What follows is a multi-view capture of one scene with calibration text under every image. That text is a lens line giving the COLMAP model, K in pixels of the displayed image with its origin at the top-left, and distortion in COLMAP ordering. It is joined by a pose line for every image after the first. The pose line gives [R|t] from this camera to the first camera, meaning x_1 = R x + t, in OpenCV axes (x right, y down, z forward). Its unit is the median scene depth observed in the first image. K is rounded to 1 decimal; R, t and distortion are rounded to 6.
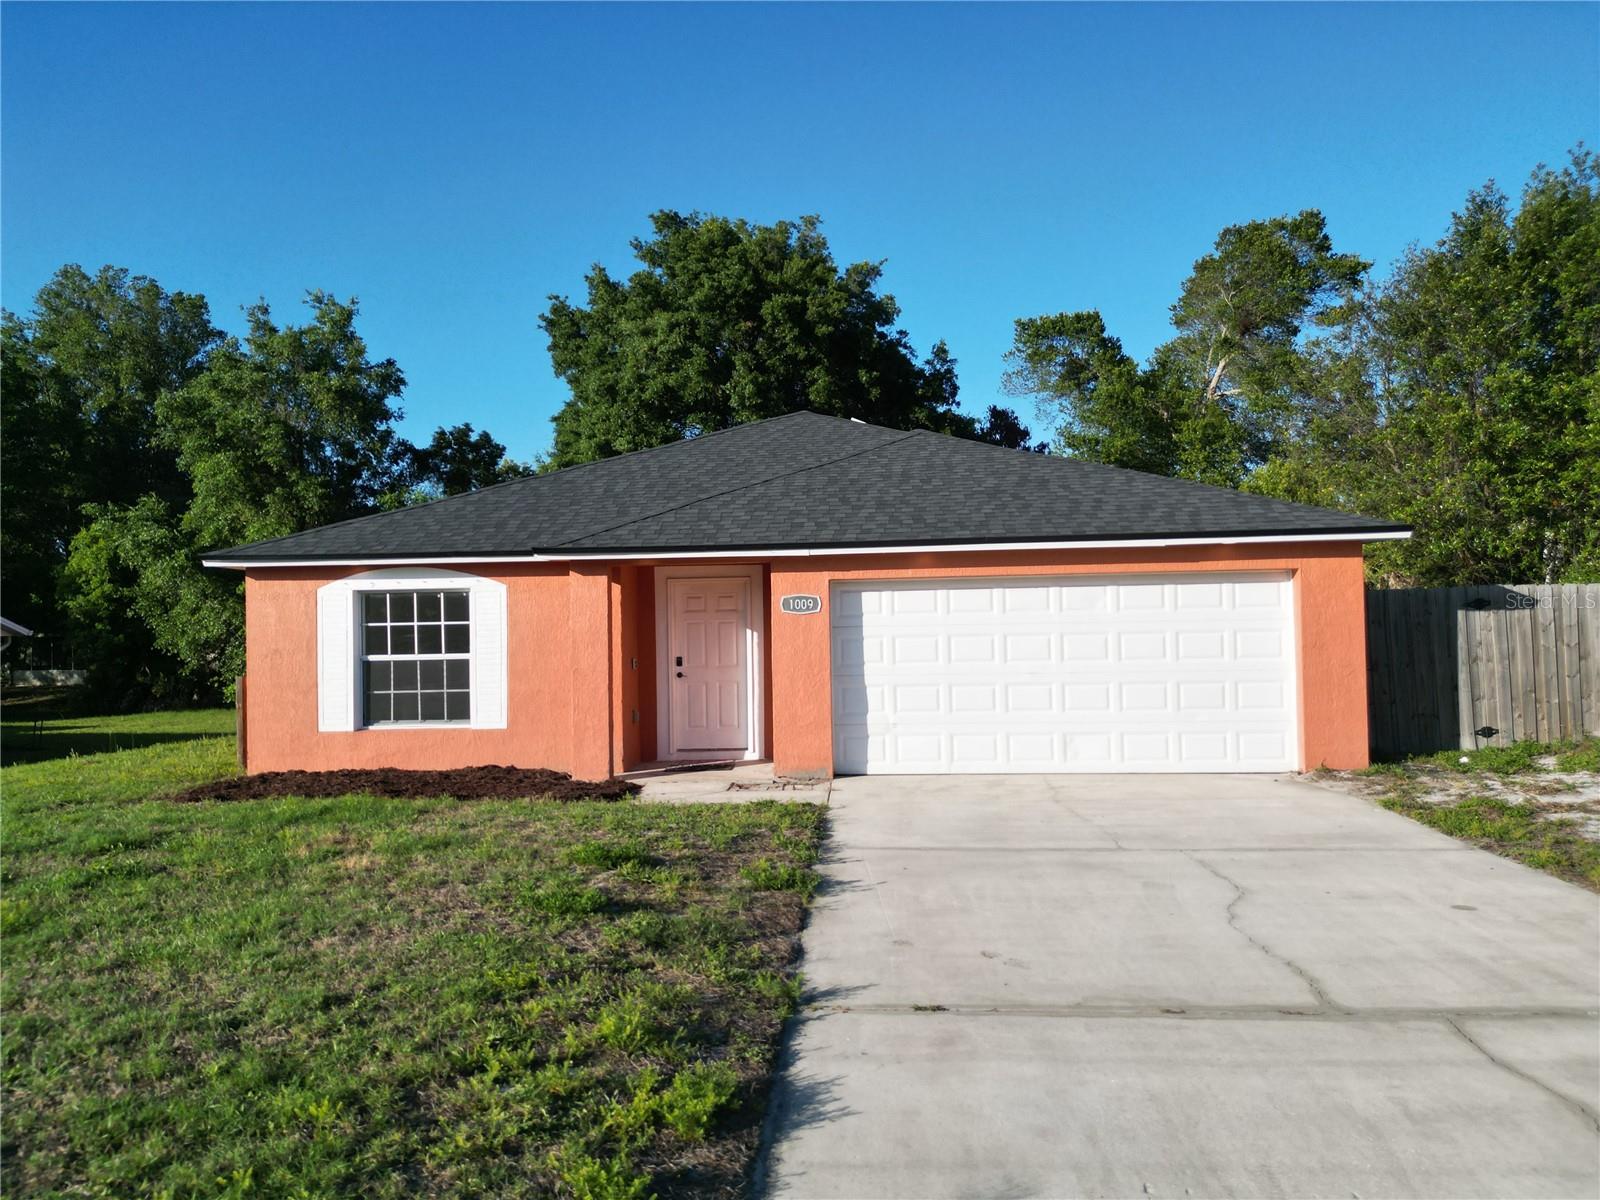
lens RADIAL K [[1120.8, 0, 802.6], [0, 1120.8, 593.6], [0, 0, 1]] dist [0.057926, -0.055102]
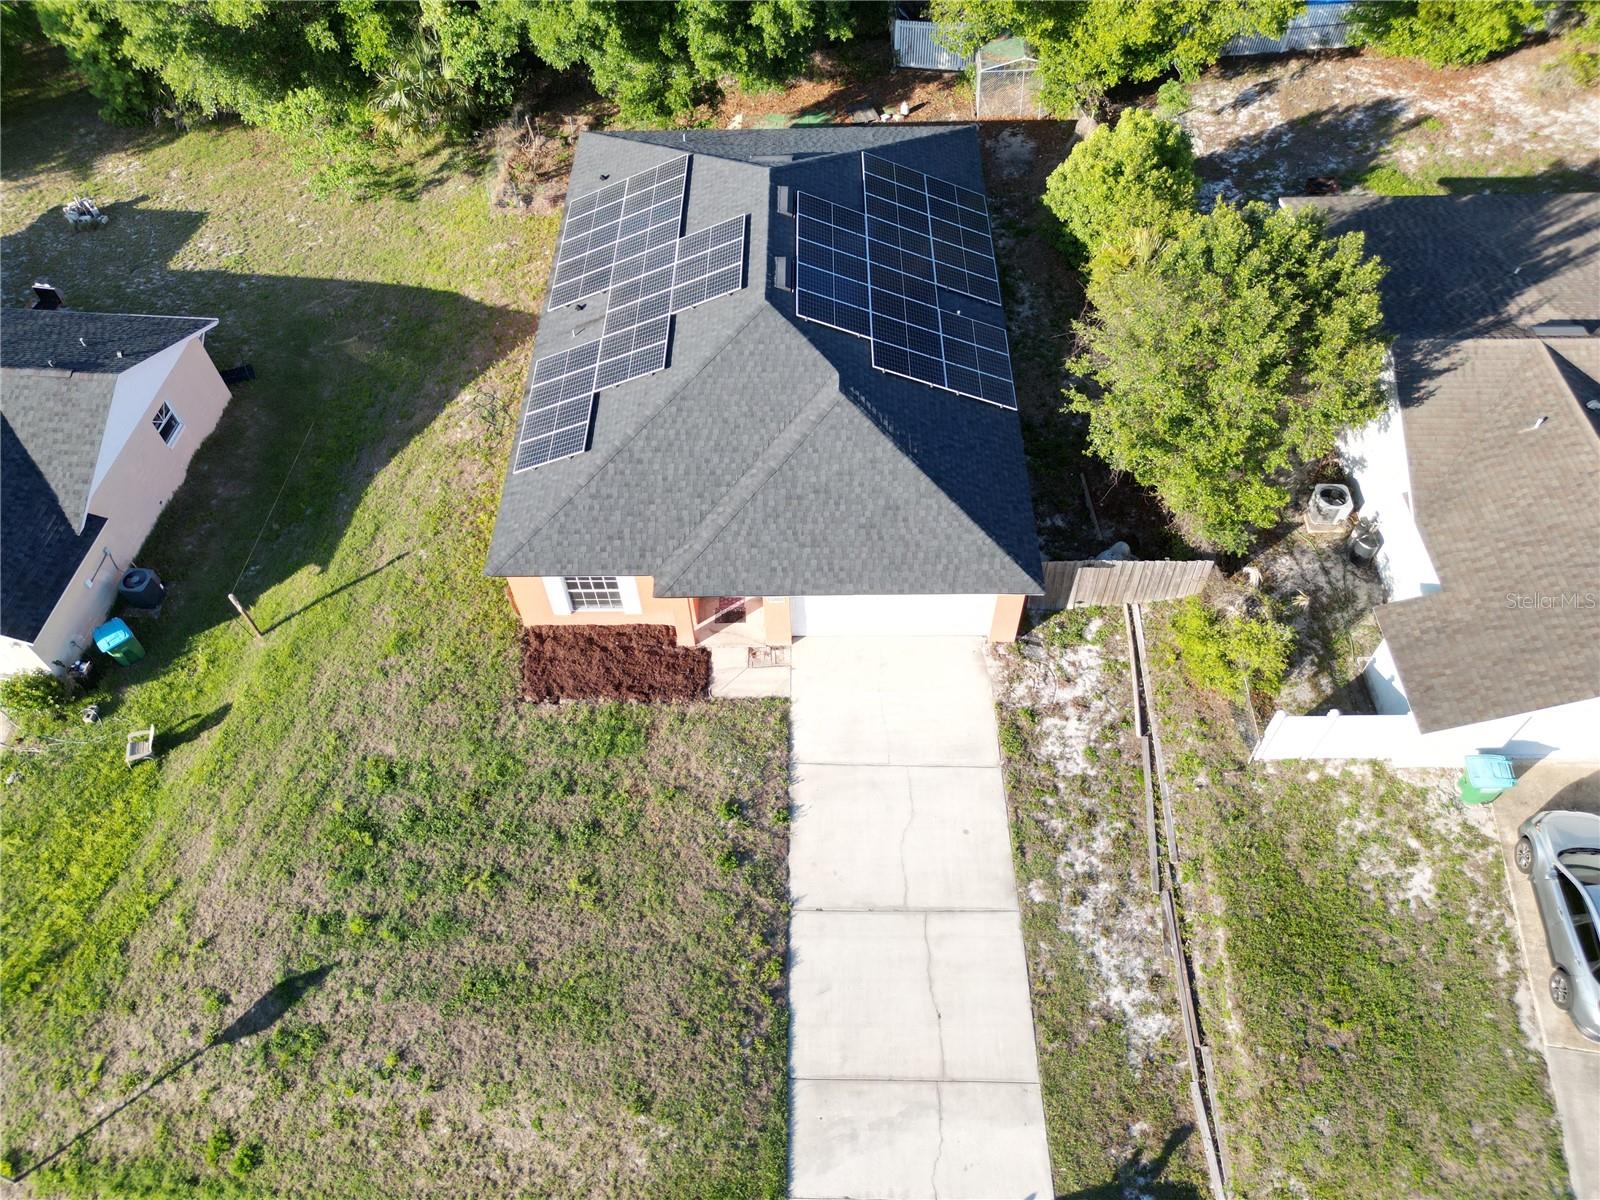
lens RADIAL K [[1120.8, 0, 798.8], [0, 1120.8, 583.3], [0, 0, 1]] dist [0.057926, -0.055102]
pose [[0.998680, -0.042776, 0.028441, -0.016961], [0.002263, 0.589768, 0.807569, -1.650420], [-0.051318, -0.806439, 0.589086, -0.249407]]
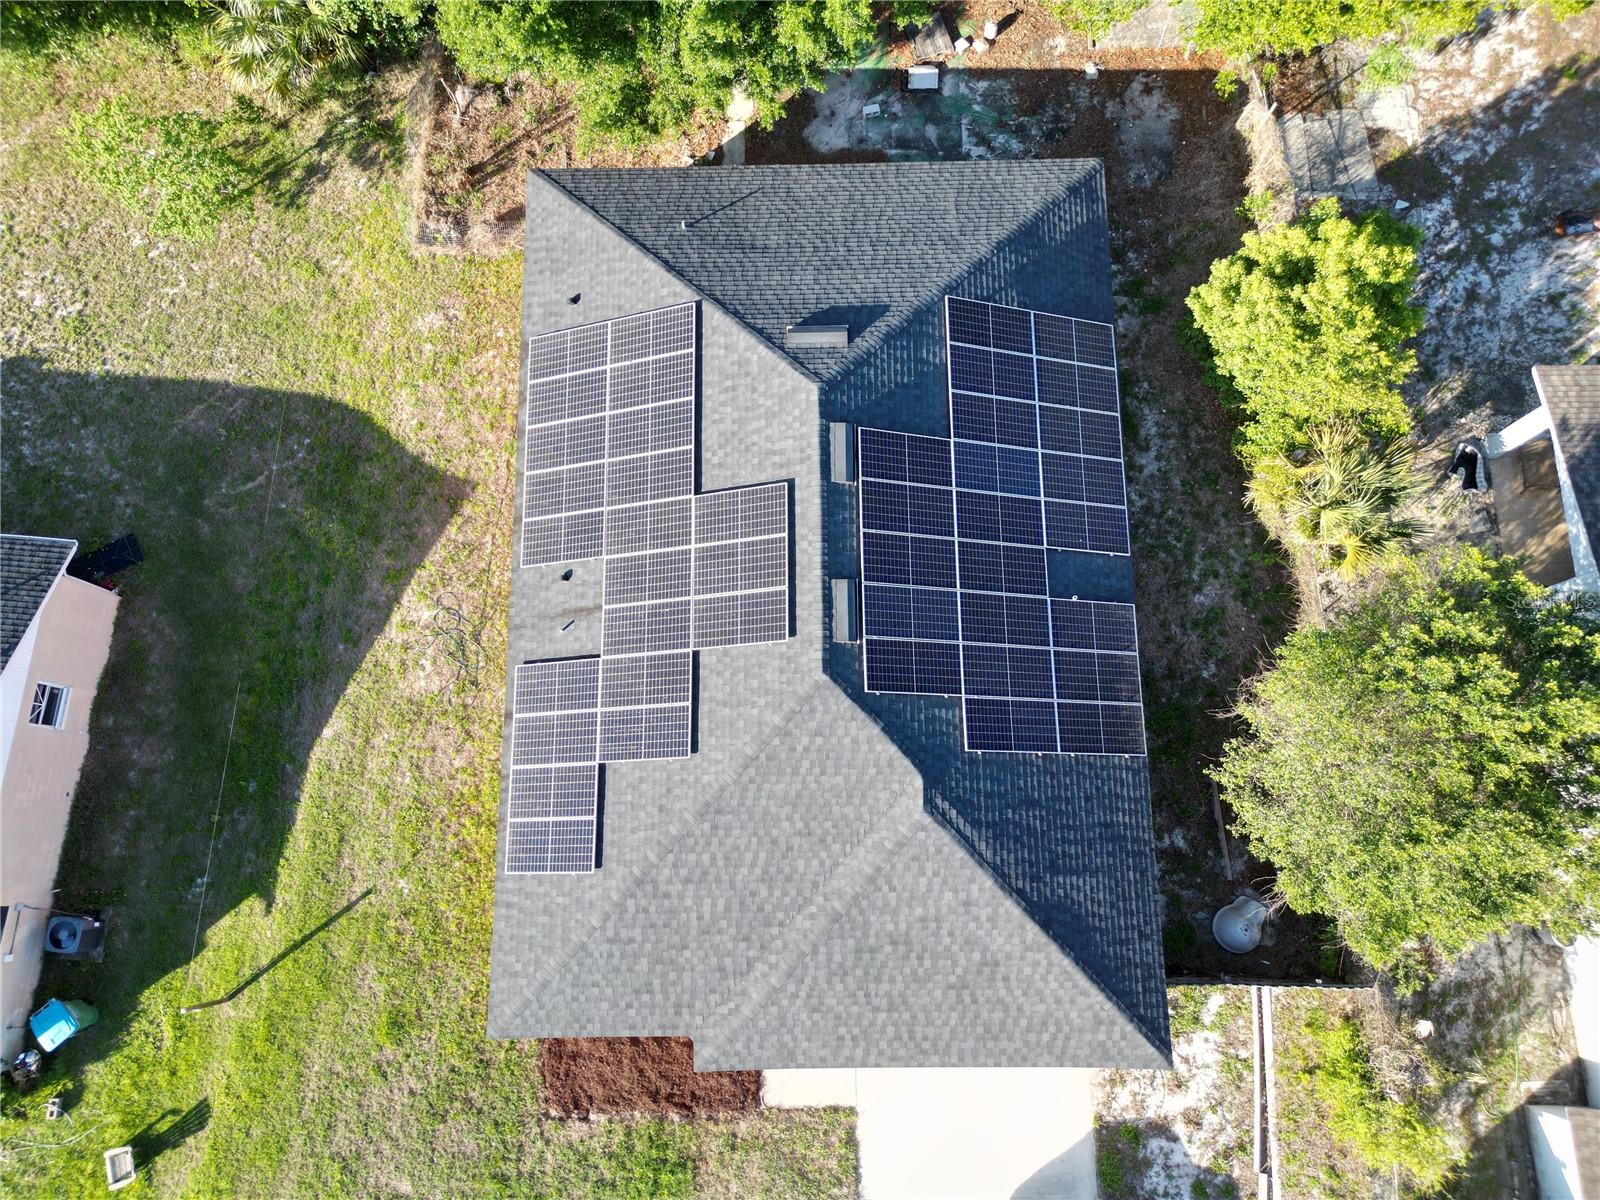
lens RADIAL K [[1120.8, 0, 798.3], [0, 1120.8, 590.5], [0, 0, 1]] dist [0.057926, -0.055102]
pose [[0.997687, -0.066378, 0.014643, -0.046696], [-0.000688, 0.205545, 0.978647, -1.792026], [-0.067971, -0.976394, 0.205024, 1.246399]]
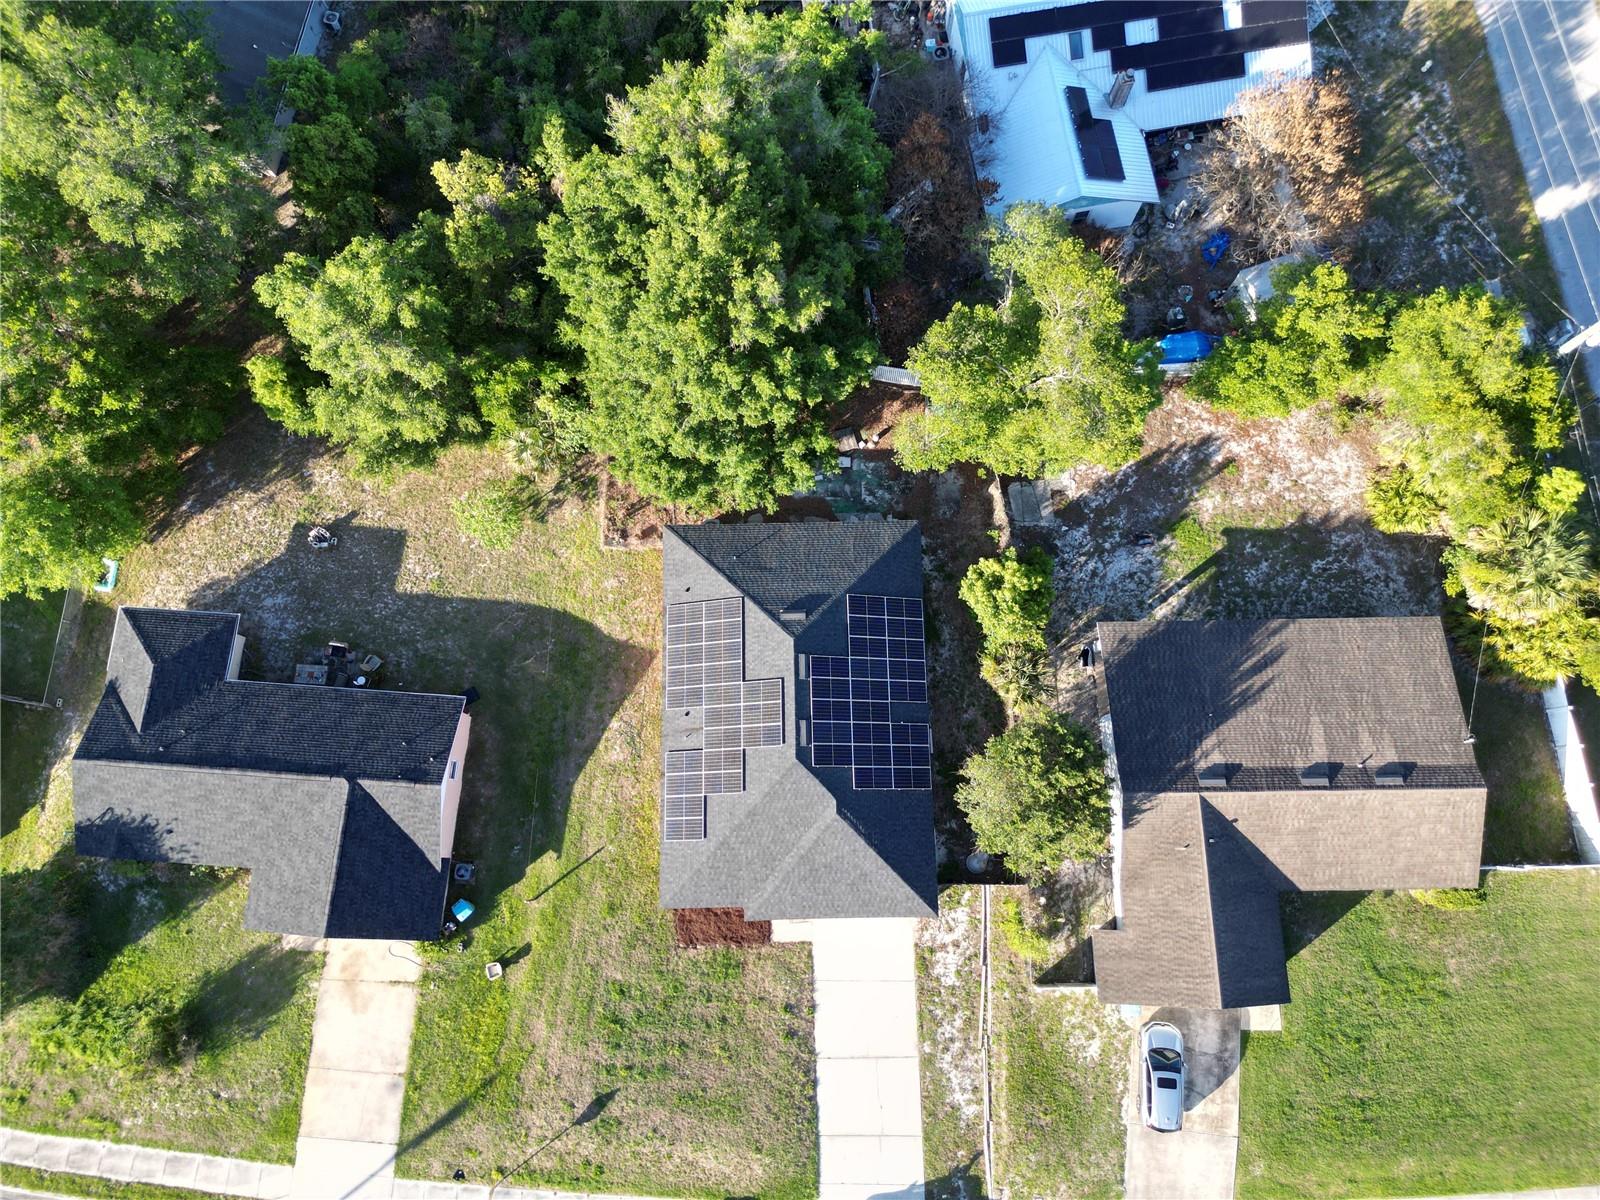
lens RADIAL K [[1120.8, 0, 795.3], [0, 1120.8, 585.7], [0, 0, 1]] dist [0.057926, -0.055102]
pose [[0.997024, -0.072992, 0.024814, -0.052387], [-0.008836, 0.211557, 0.977326, -4.219205], [-0.076586, -0.974636, 0.210283, 1.217003]]
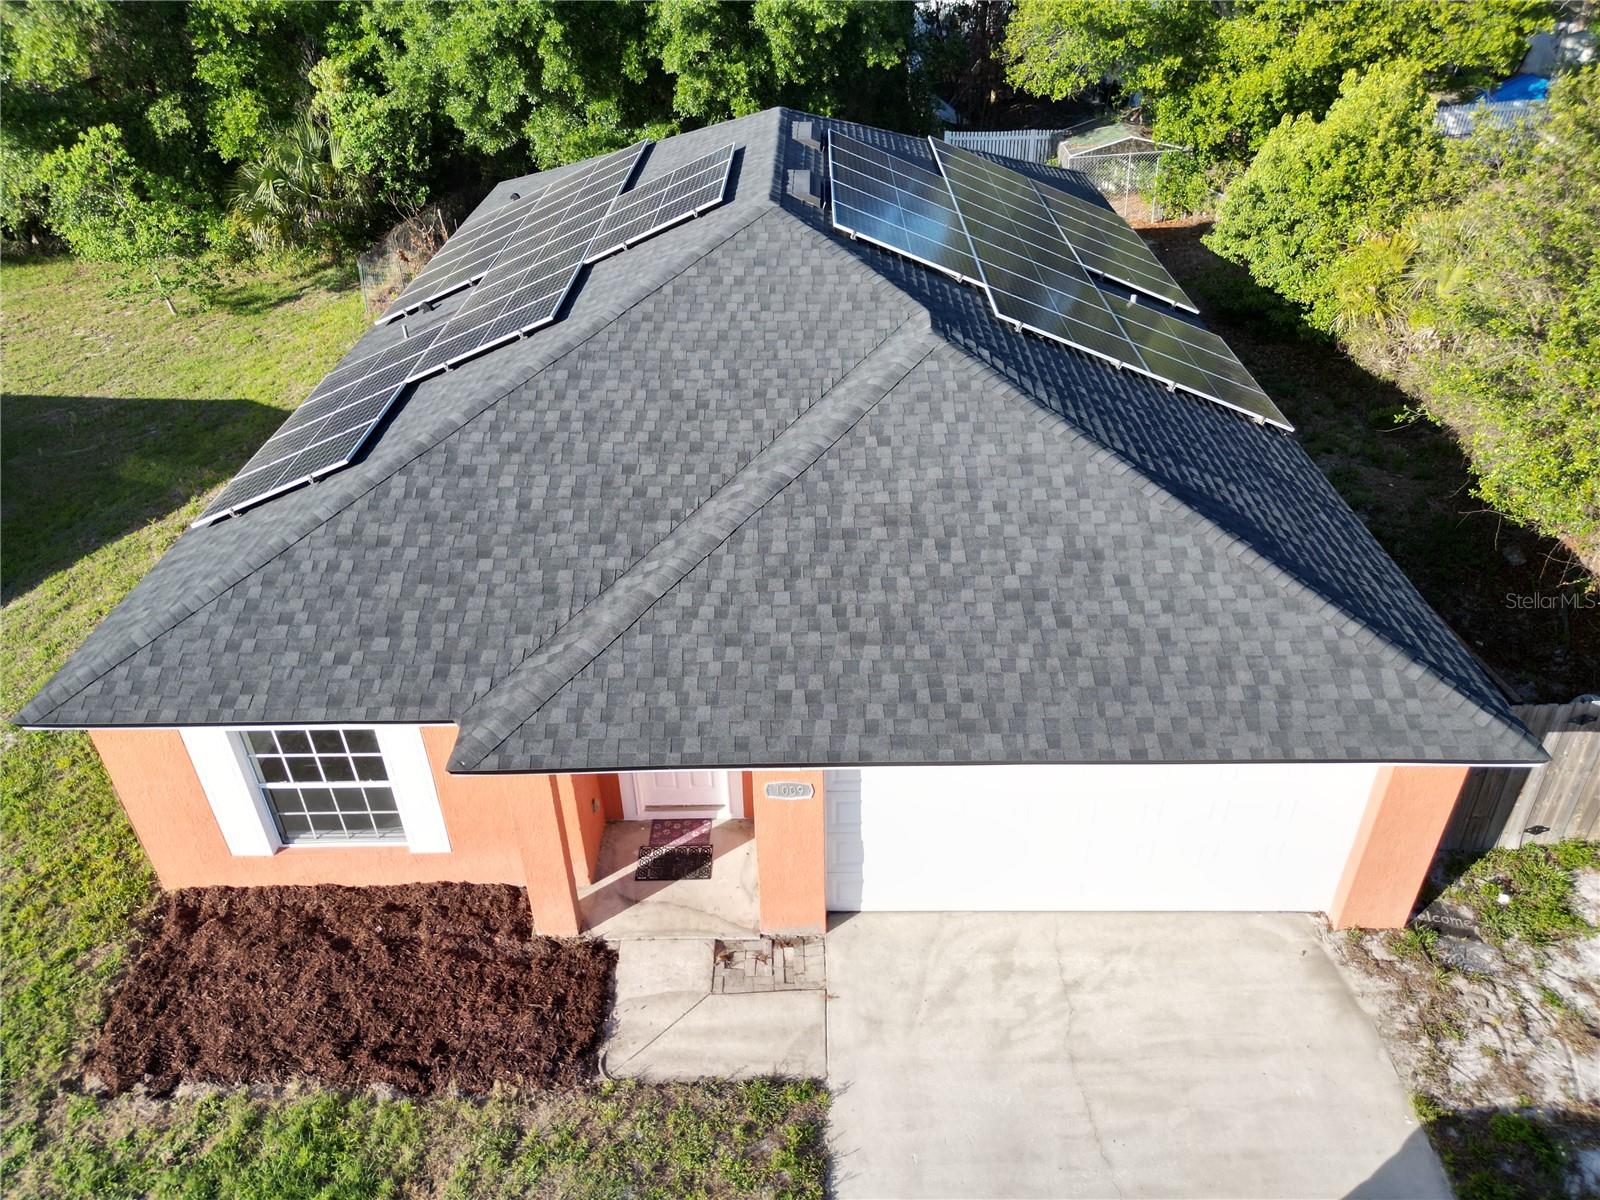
lens RADIAL K [[1120.8, 0, 801.8], [0, 1120.8, 594.2], [0, 0, 1]] dist [0.057926, -0.055102]
pose [[0.998783, -0.028593, 0.040182, -0.019523], [0.000314, 0.818440, 0.574592, -0.541497], [-0.049316, -0.573881, 0.817453, 0.377295]]
